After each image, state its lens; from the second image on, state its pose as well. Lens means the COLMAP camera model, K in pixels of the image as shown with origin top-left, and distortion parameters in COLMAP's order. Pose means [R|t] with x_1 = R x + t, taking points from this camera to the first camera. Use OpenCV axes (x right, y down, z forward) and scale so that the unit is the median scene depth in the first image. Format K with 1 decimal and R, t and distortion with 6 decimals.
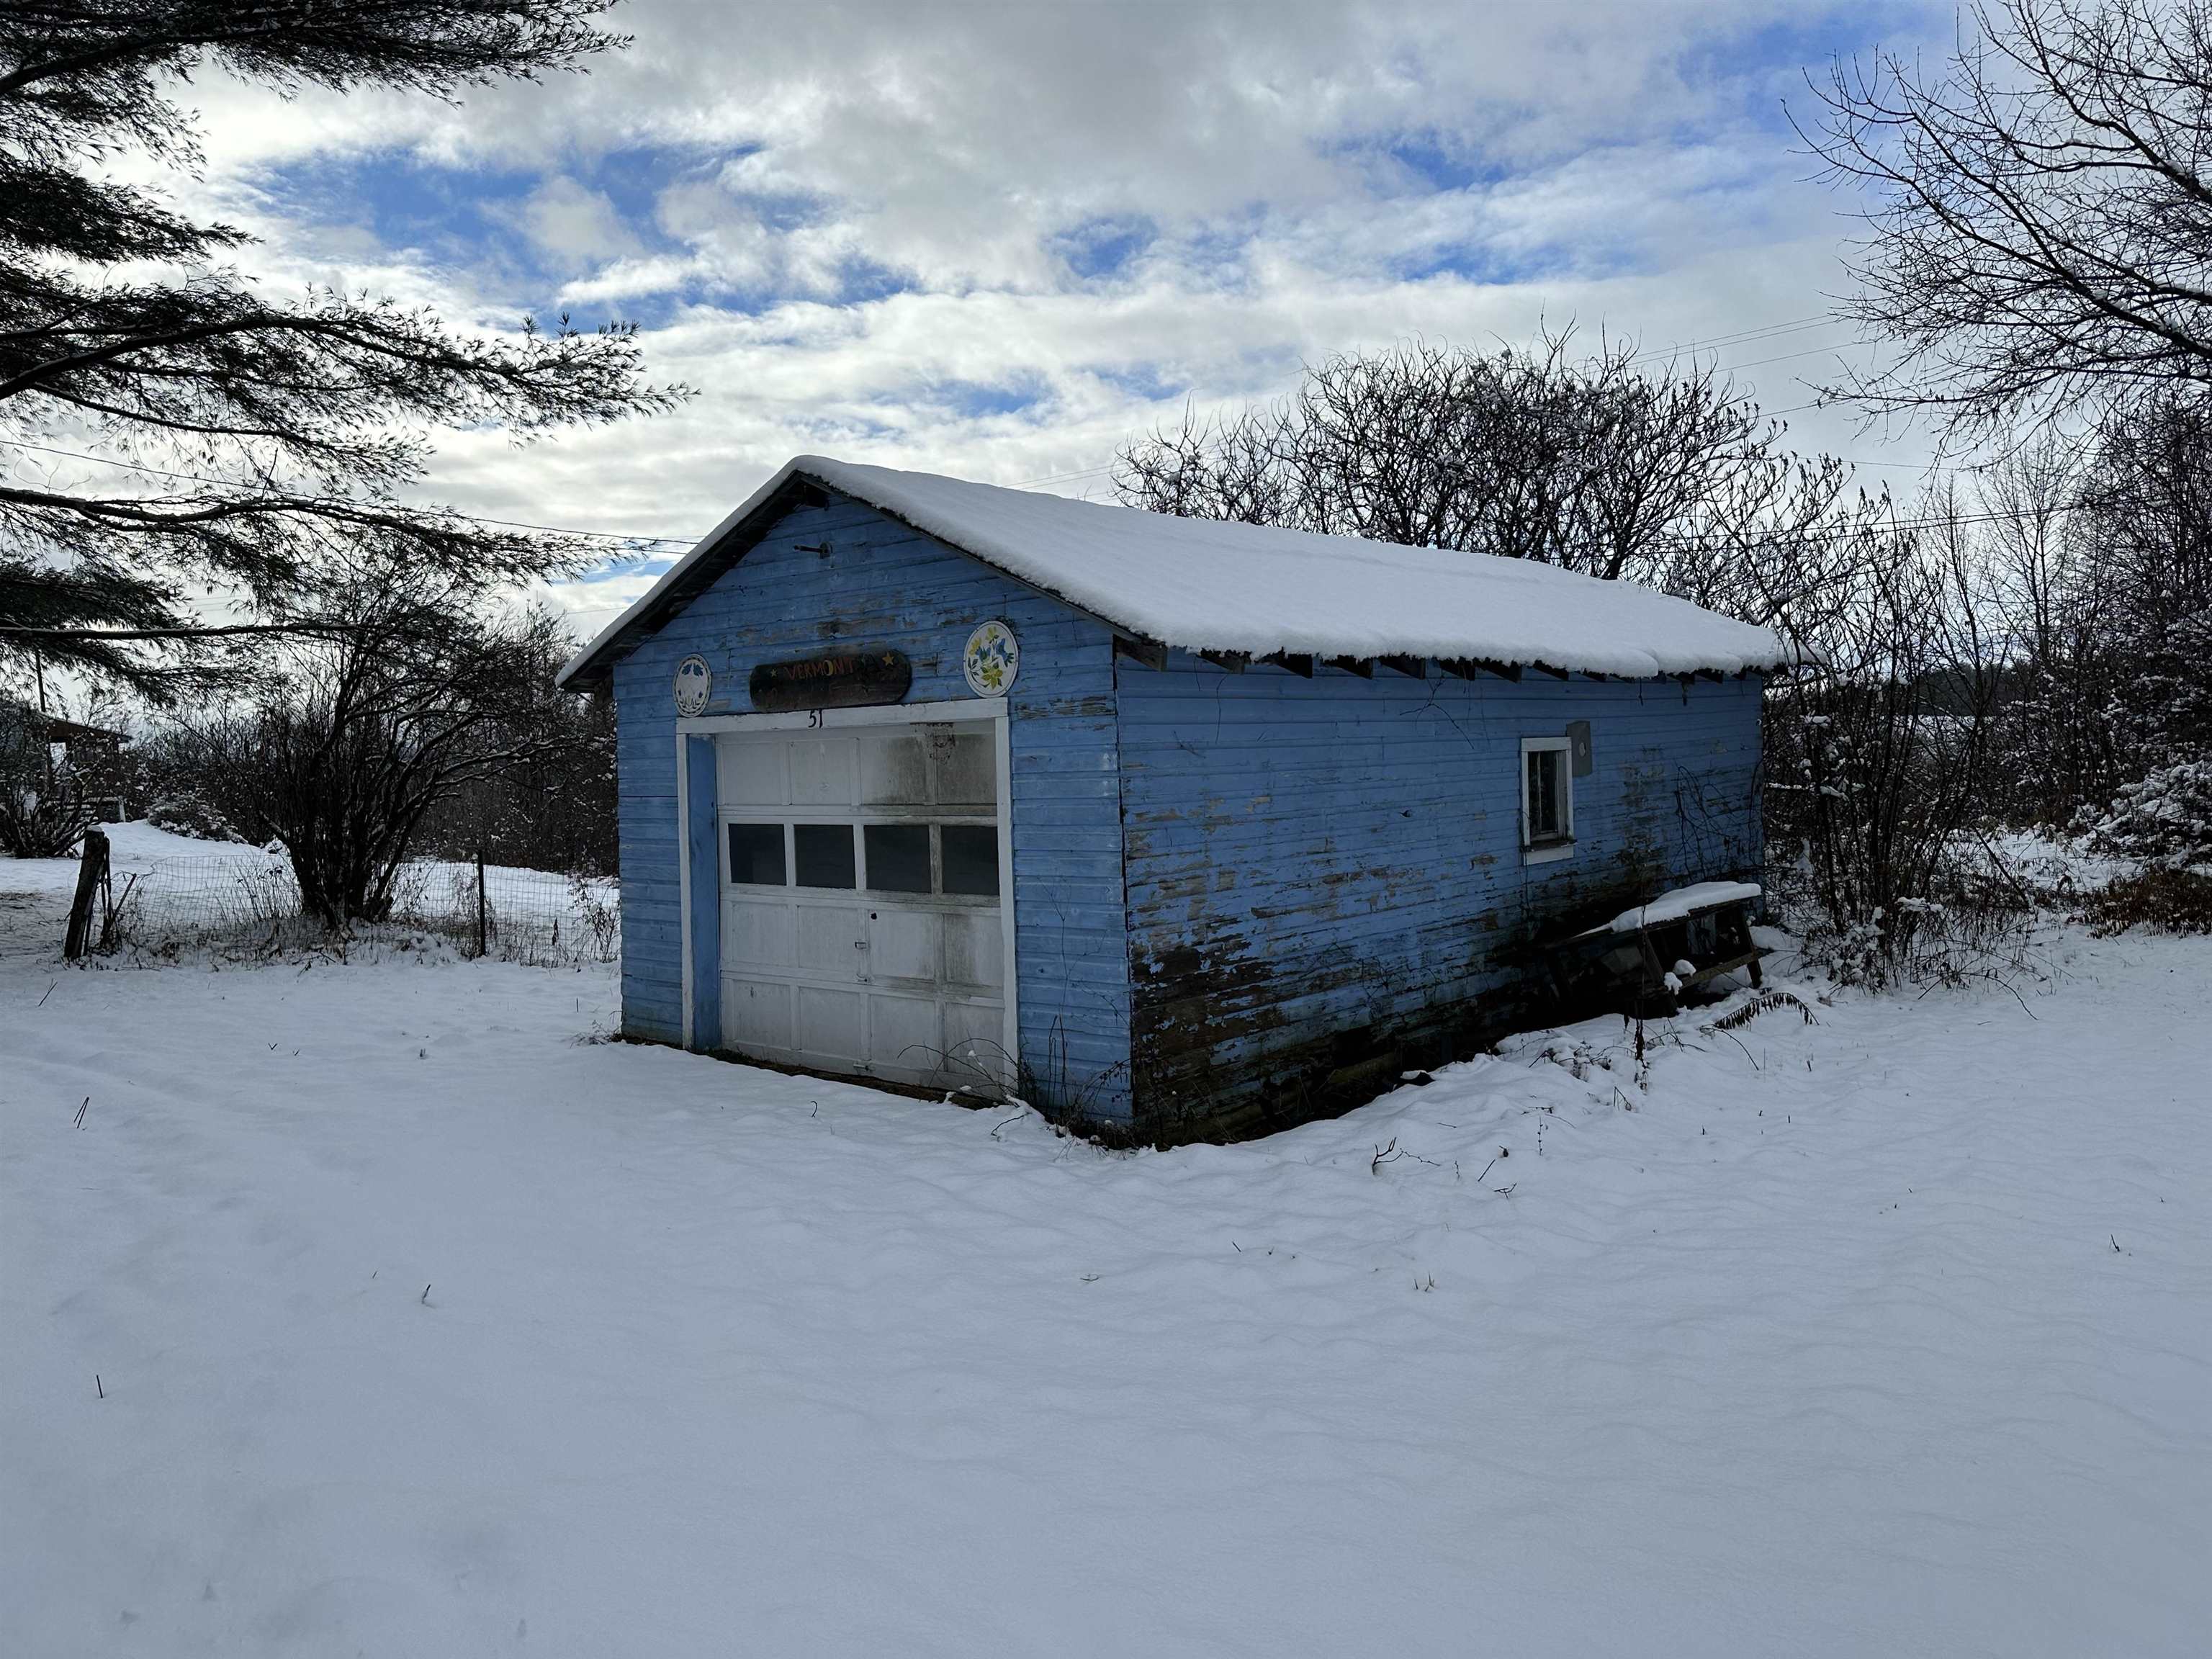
lens RADIAL K [[1561.5, 0, 1106.0], [0, 1561.5, 829.5], [0, 0, 1]] dist [0.009917, -0.008330]
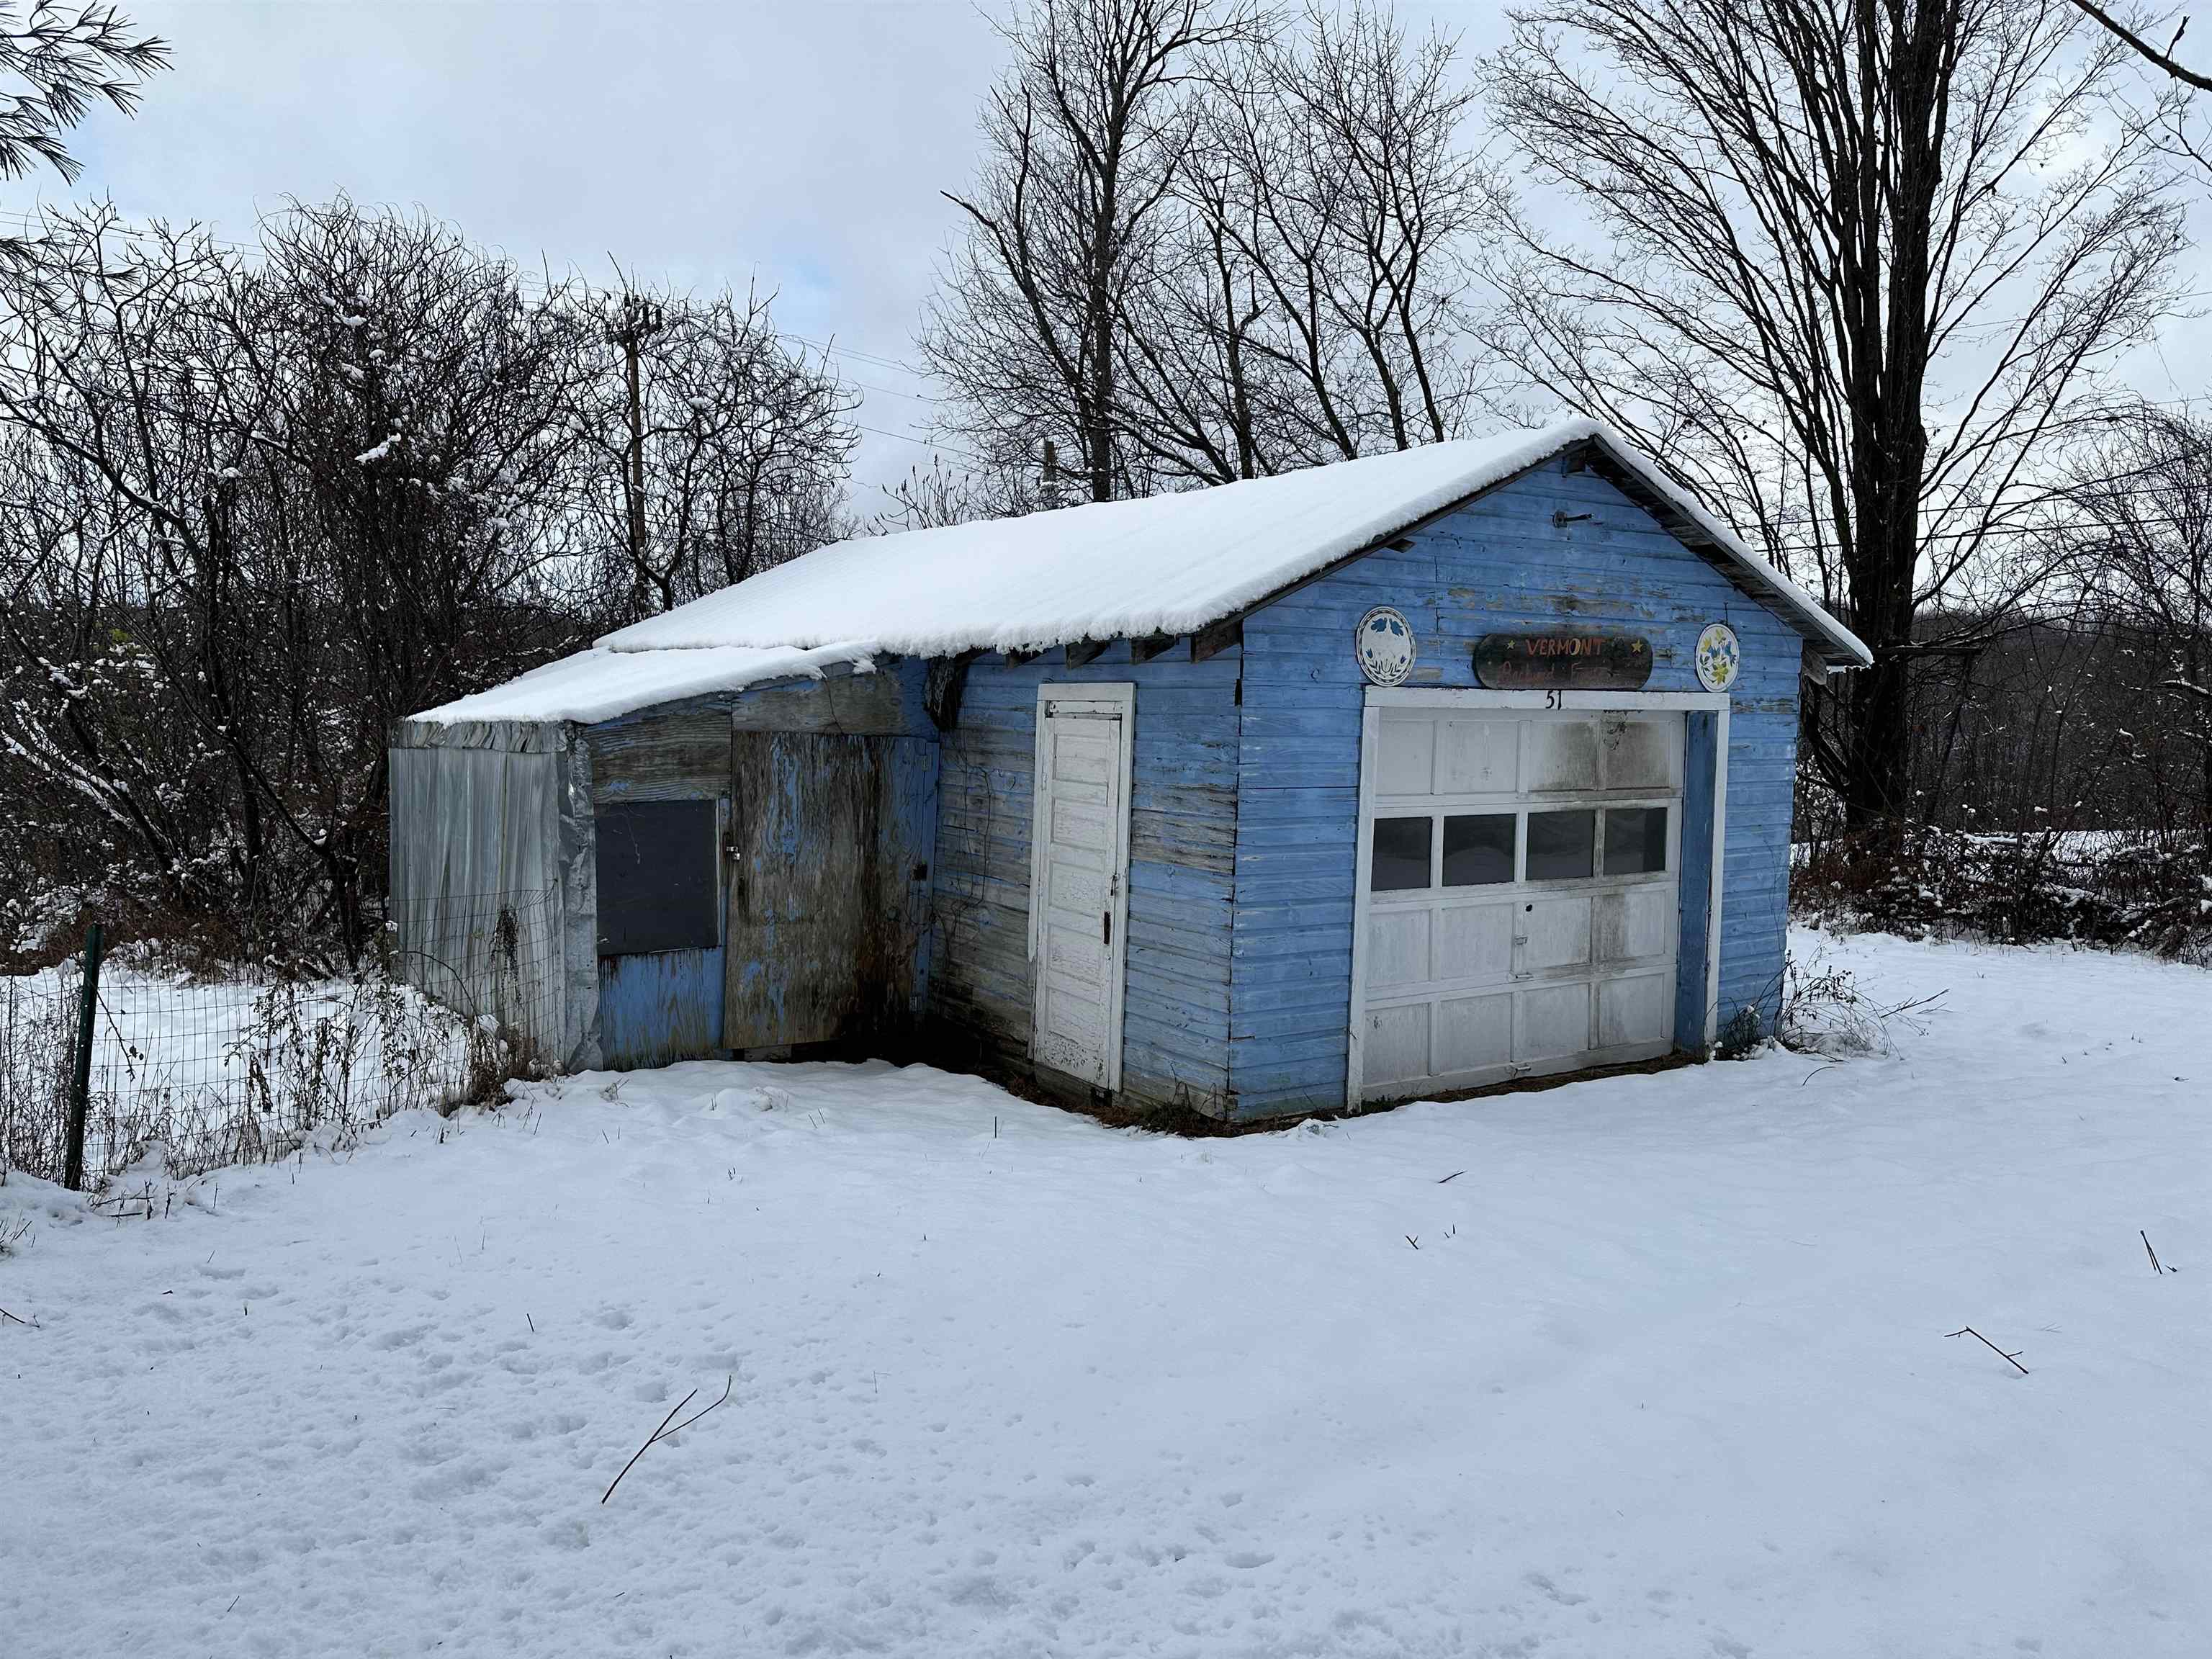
lens RADIAL K [[1561.5, 0, 1106.0], [0, 1561.5, 829.5], [0, 0, 1]] dist [0.009917, -0.008330]
pose [[0.313264, -0.043904, 0.948651, -1.156434], [0.023568, 0.998983, 0.038451, -0.036025], [-0.949373, 0.010313, 0.313980, 0.965084]]
